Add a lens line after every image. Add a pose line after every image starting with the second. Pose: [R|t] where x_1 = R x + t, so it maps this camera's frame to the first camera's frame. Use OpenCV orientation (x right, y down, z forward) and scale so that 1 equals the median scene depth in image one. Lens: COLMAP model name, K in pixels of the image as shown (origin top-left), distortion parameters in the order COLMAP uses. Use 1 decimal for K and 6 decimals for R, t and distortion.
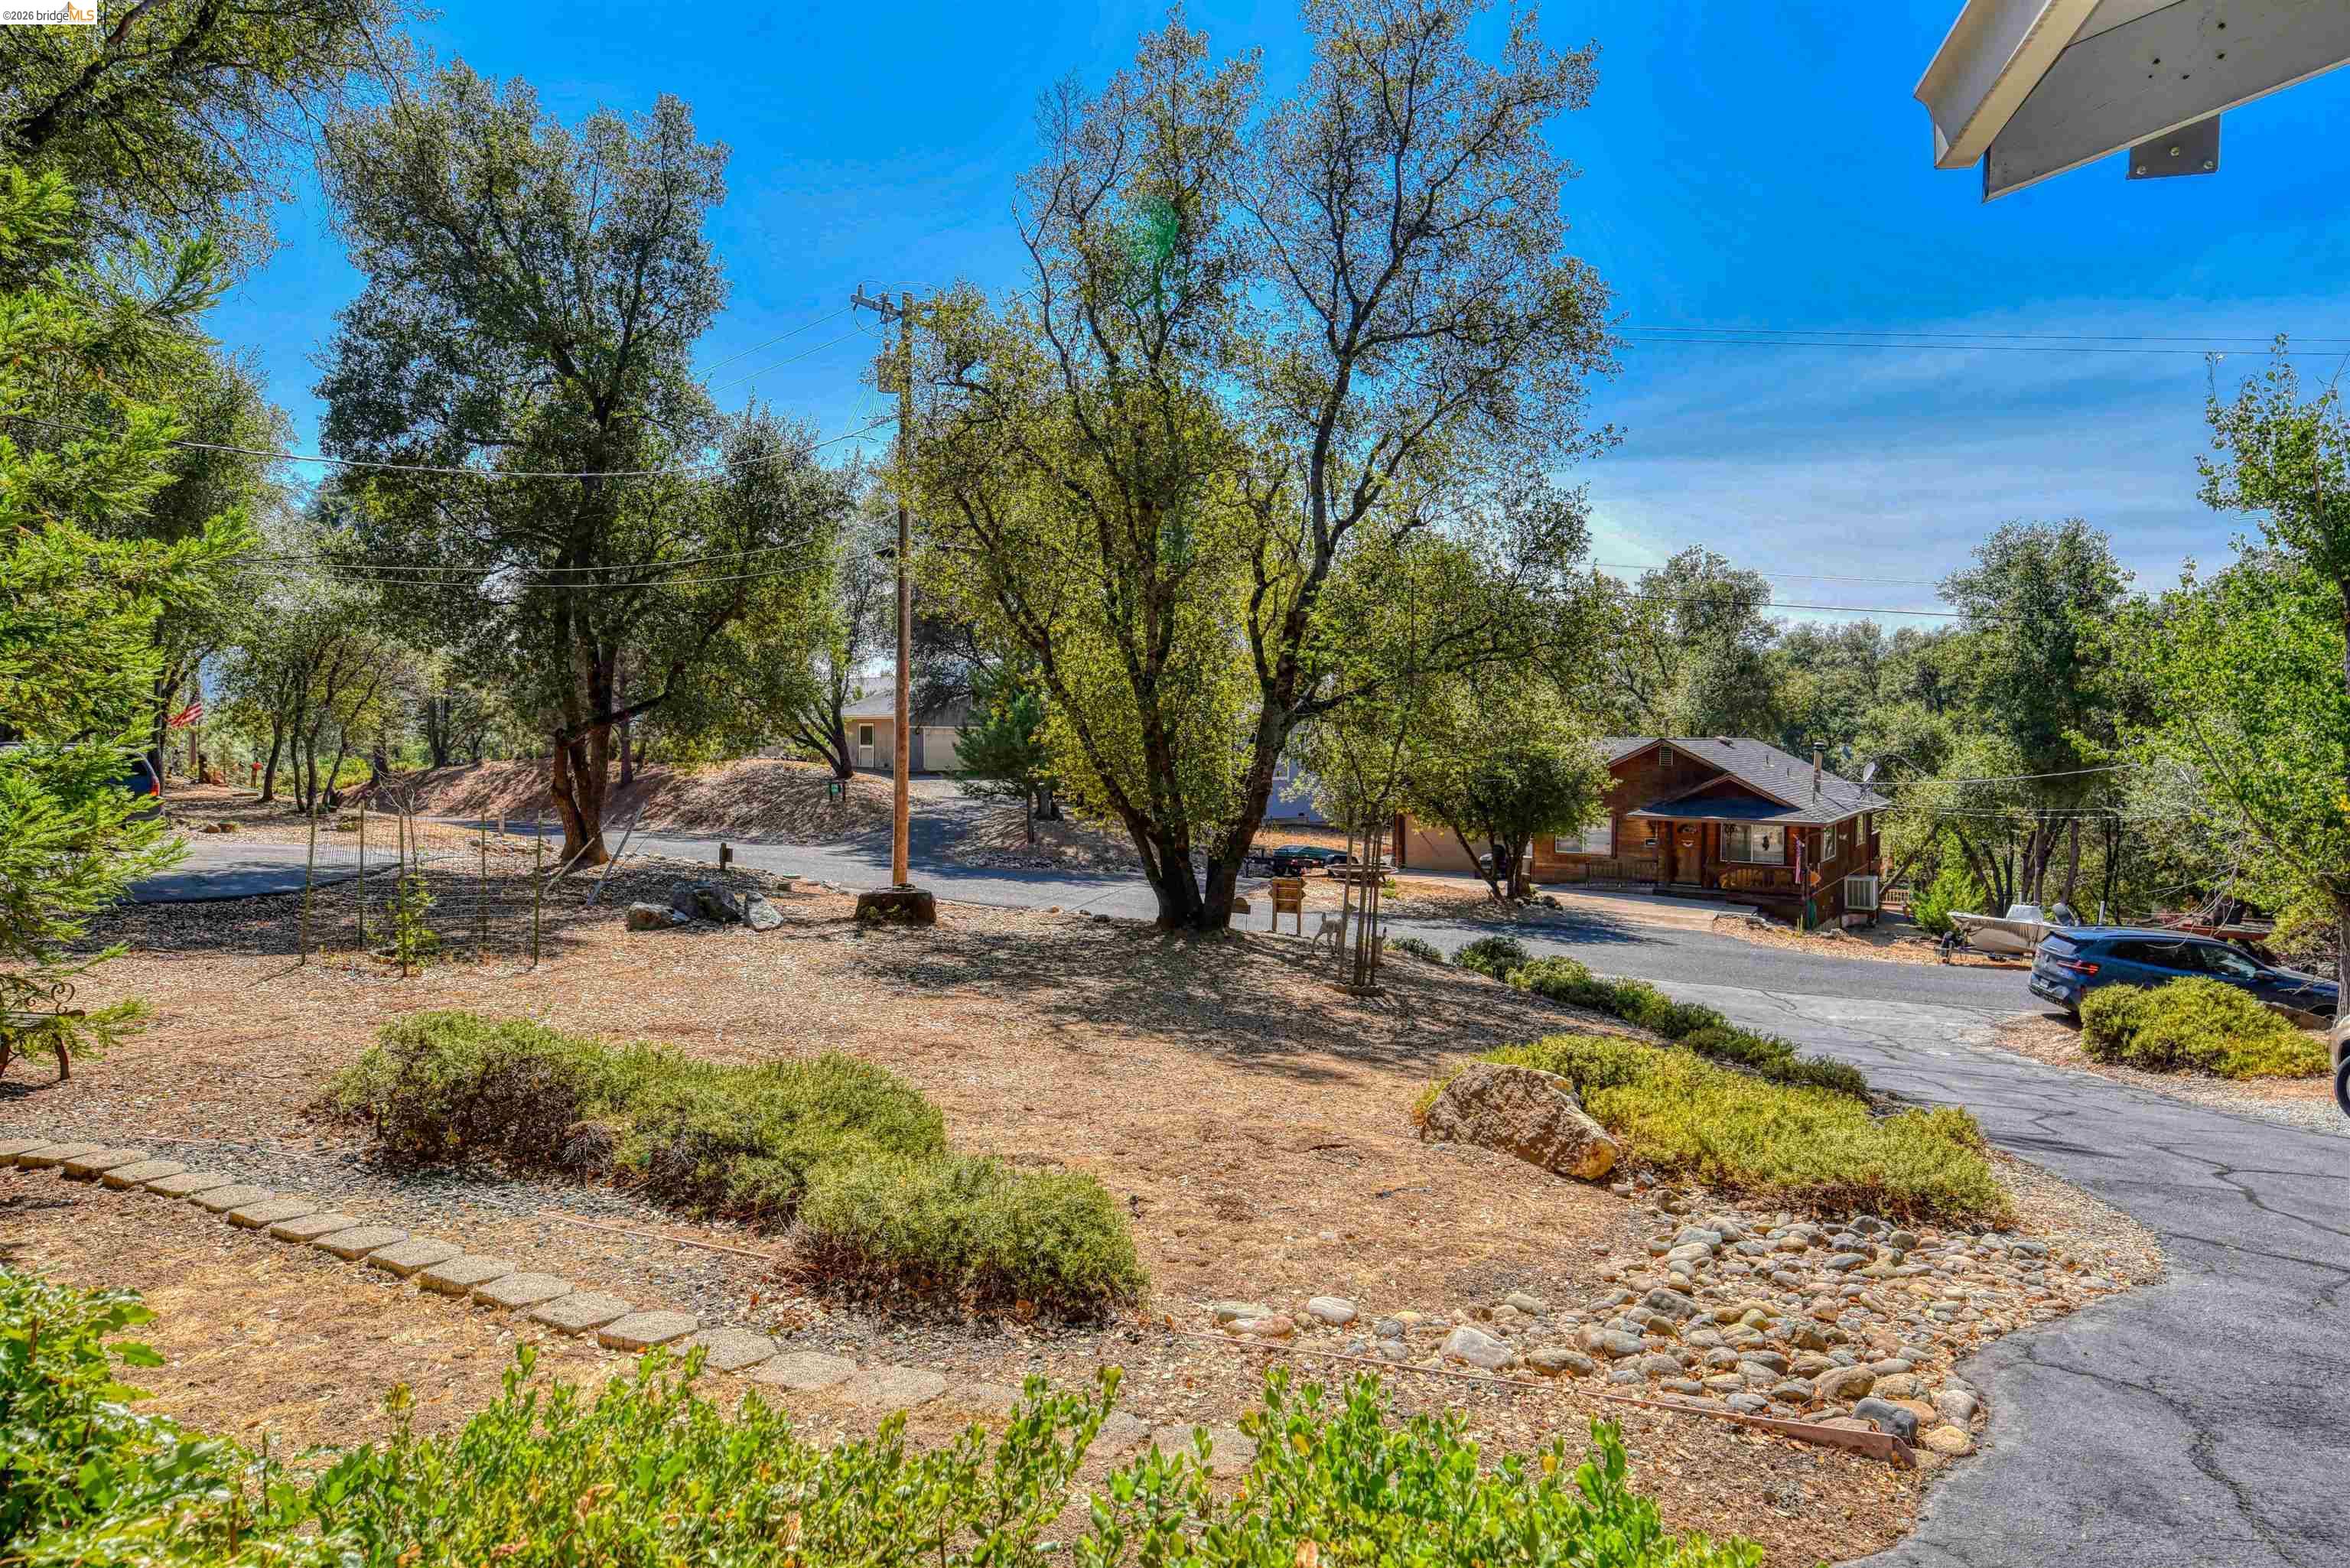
lens RADIAL K [[1342.9, 0, 1174.6], [0, 1342.9, 774.3], [0, 0, 1]] dist [0.003881, -0.000185]
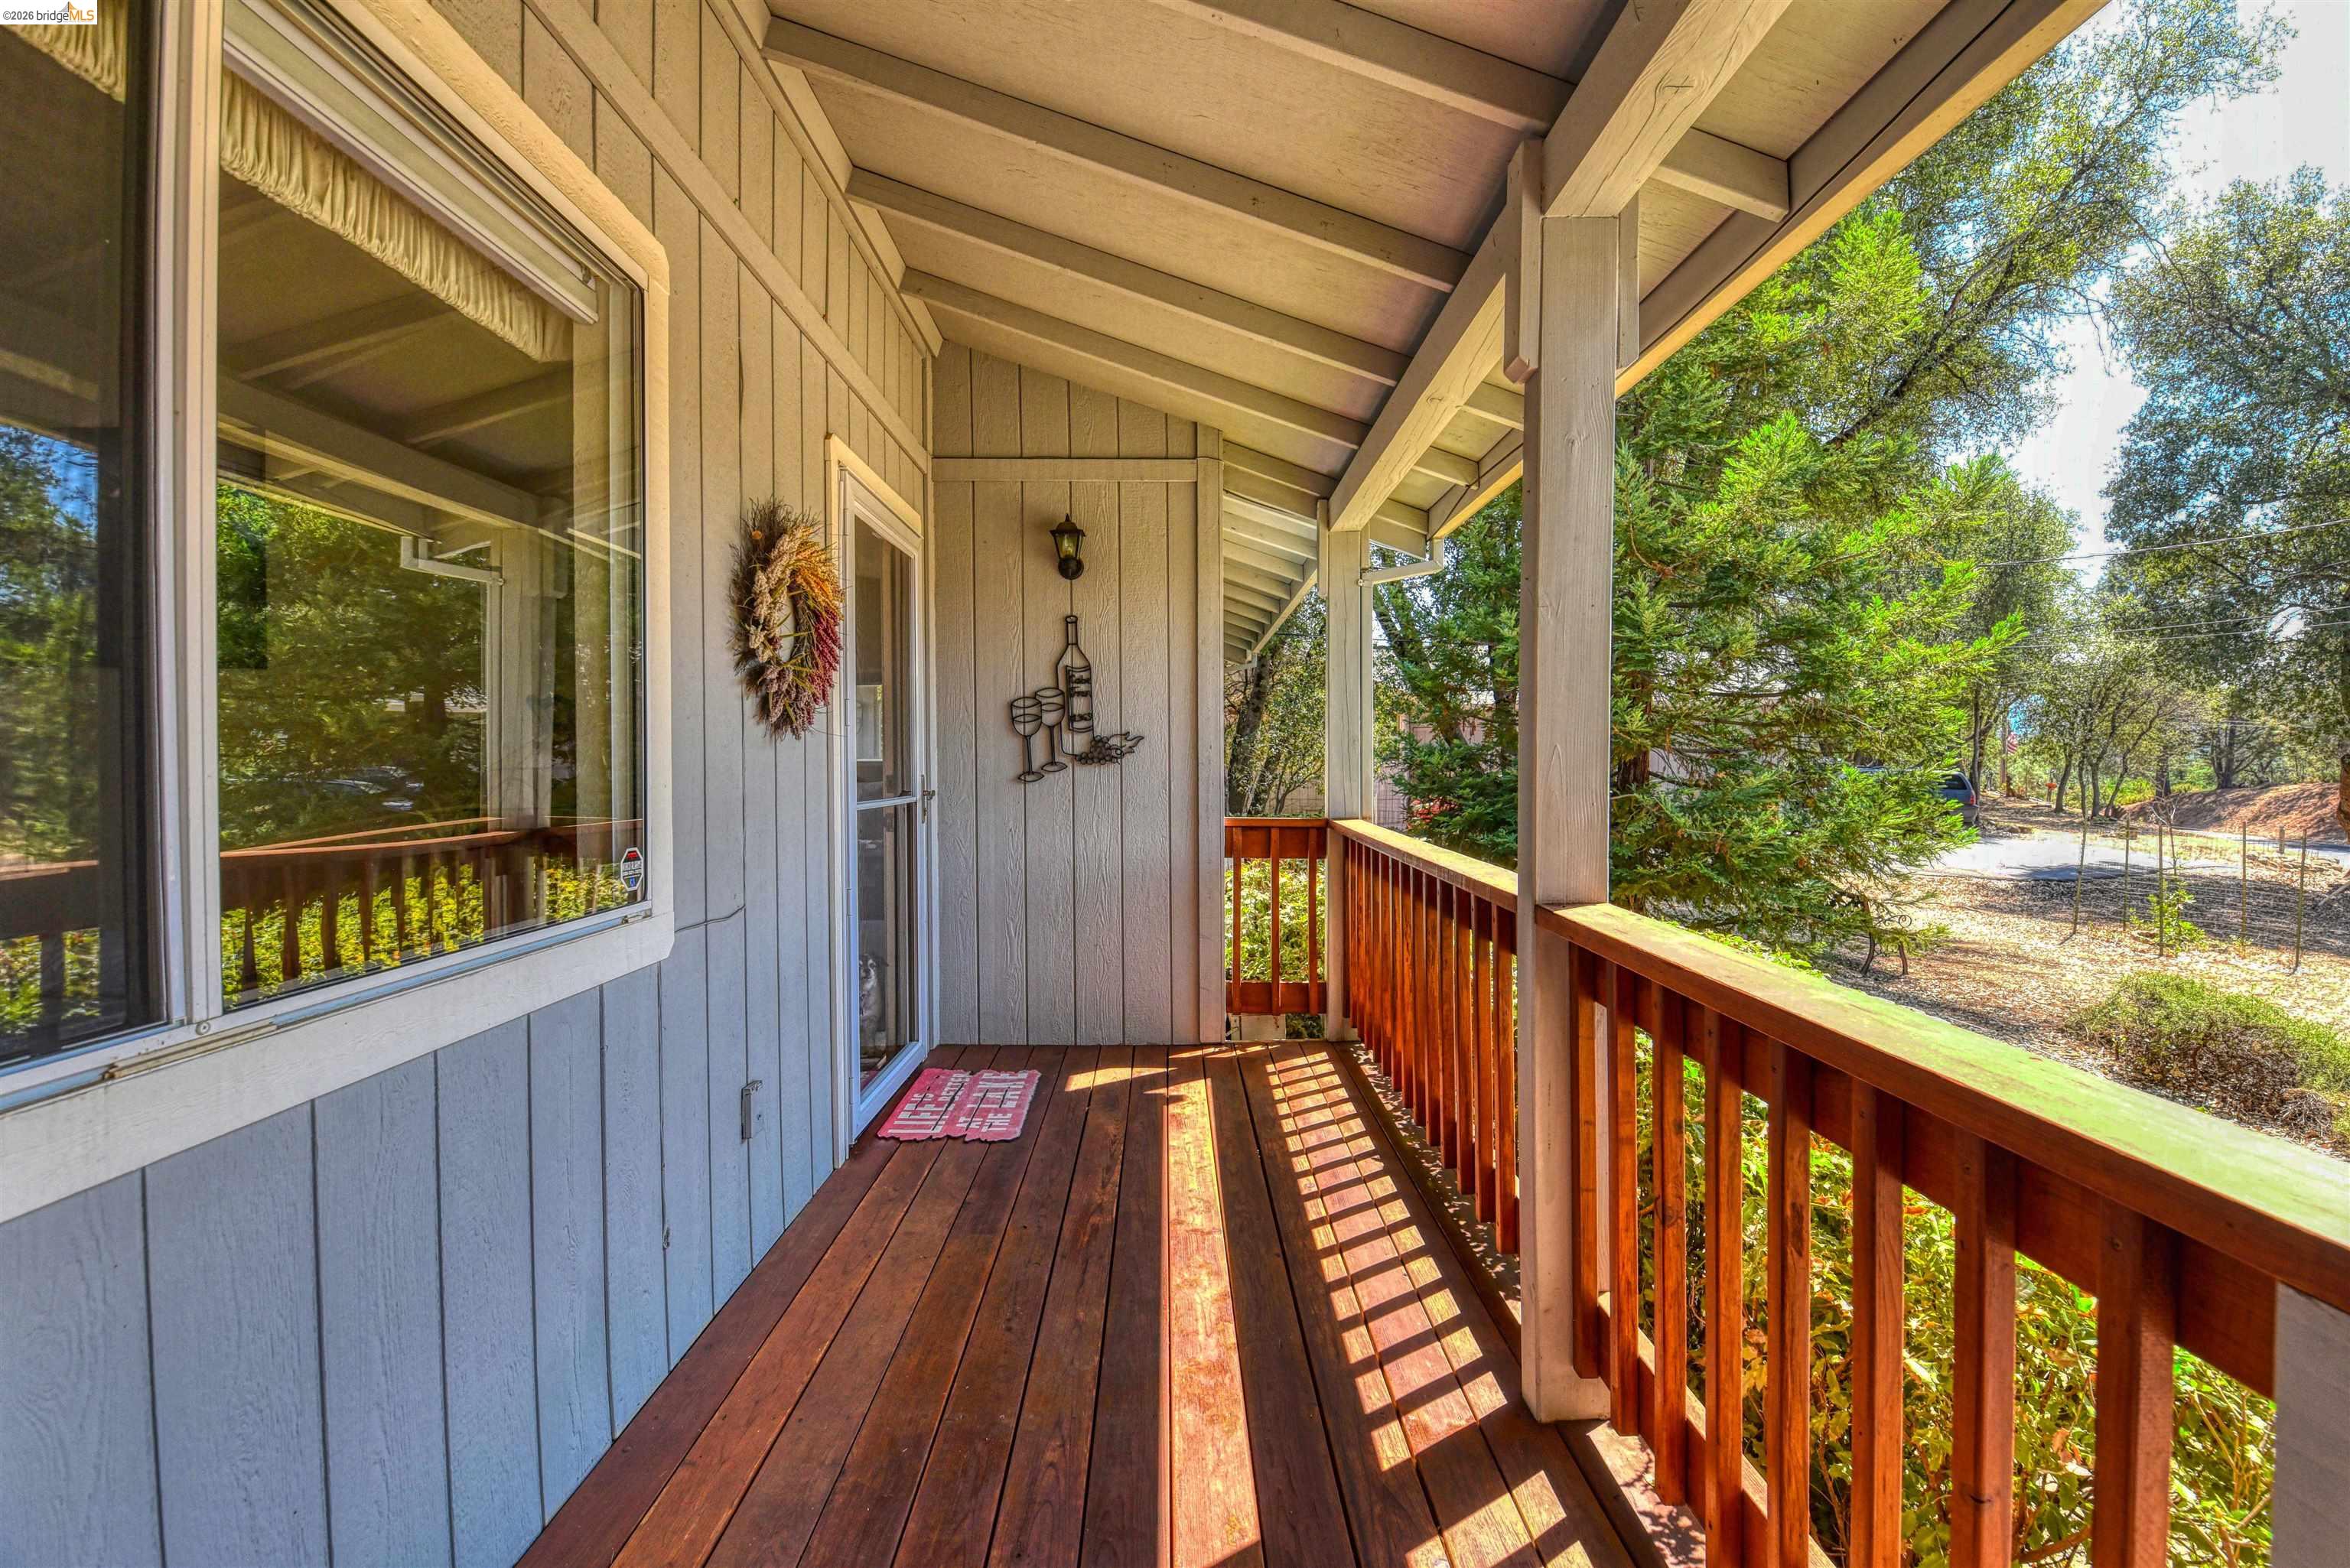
lens RADIAL K [[1015.3, 0, 1176.8], [0, 1015.3, 774.5], [0, 0, 1]] dist [-0.009858, -0.006328]
pose [[0.242804, 0.006664, -0.970052, 0.071596], [-0.021994, 0.999757, 0.001362, 0.001448], [0.969826, 0.021005, 0.242892, -0.077874]]
